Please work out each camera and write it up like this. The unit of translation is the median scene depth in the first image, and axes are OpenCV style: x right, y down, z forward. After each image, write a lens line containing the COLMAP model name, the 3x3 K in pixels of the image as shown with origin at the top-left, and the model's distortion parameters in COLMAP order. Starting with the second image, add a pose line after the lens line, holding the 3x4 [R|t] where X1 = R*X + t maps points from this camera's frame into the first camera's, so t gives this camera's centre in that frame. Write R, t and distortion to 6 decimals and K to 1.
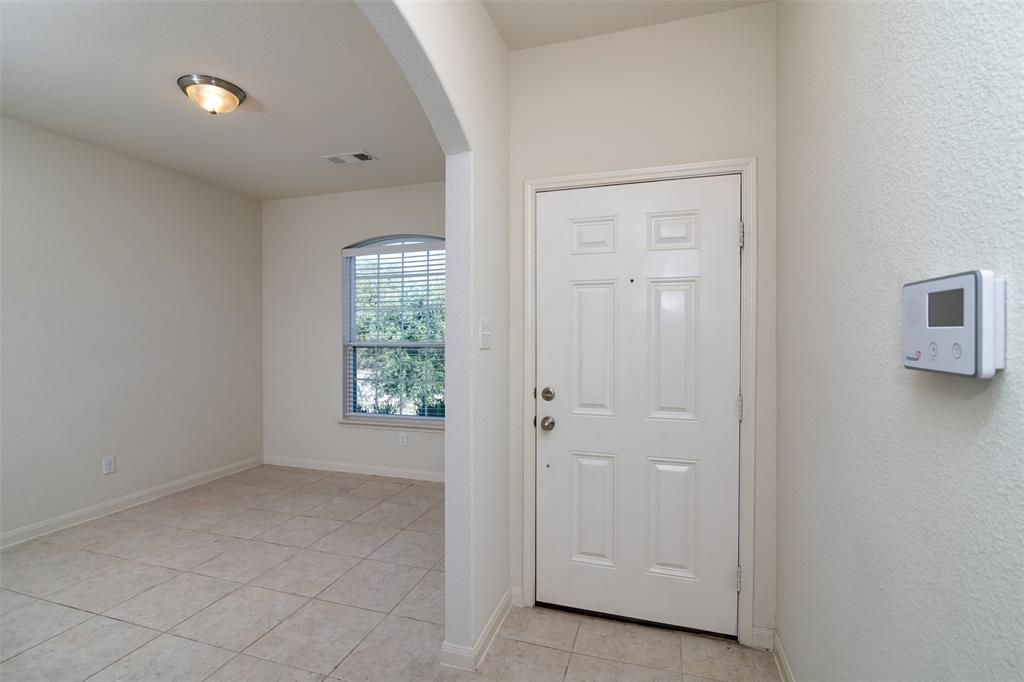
lens RADIAL K [[470.3, 0, 507.2], [0, 470.3, 339.4], [0, 0, 1]] dist [-0.010983, -0.000130]
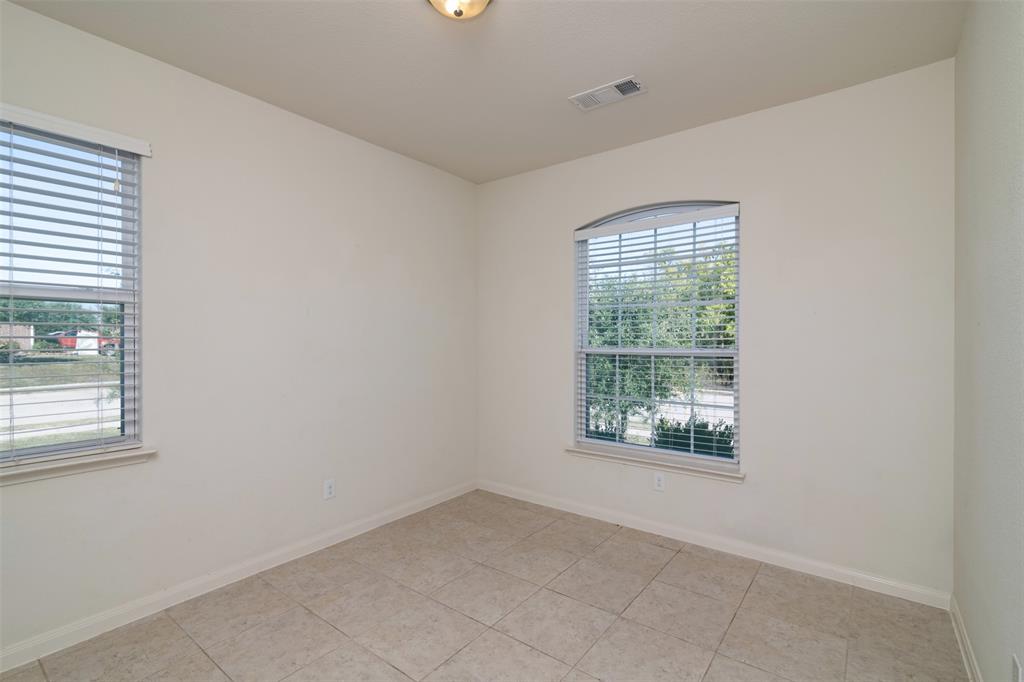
lens RADIAL K [[470.3, 0, 507.2], [0, 470.3, 339.4], [0, 0, 1]] dist [-0.010983, -0.000130]
pose [[0.938855, 0.003602, -0.344295, -0.206402], [-0.006881, 0.999942, -0.008302, -0.001879], [0.344245, 0.010163, 0.938825, 0.245390]]
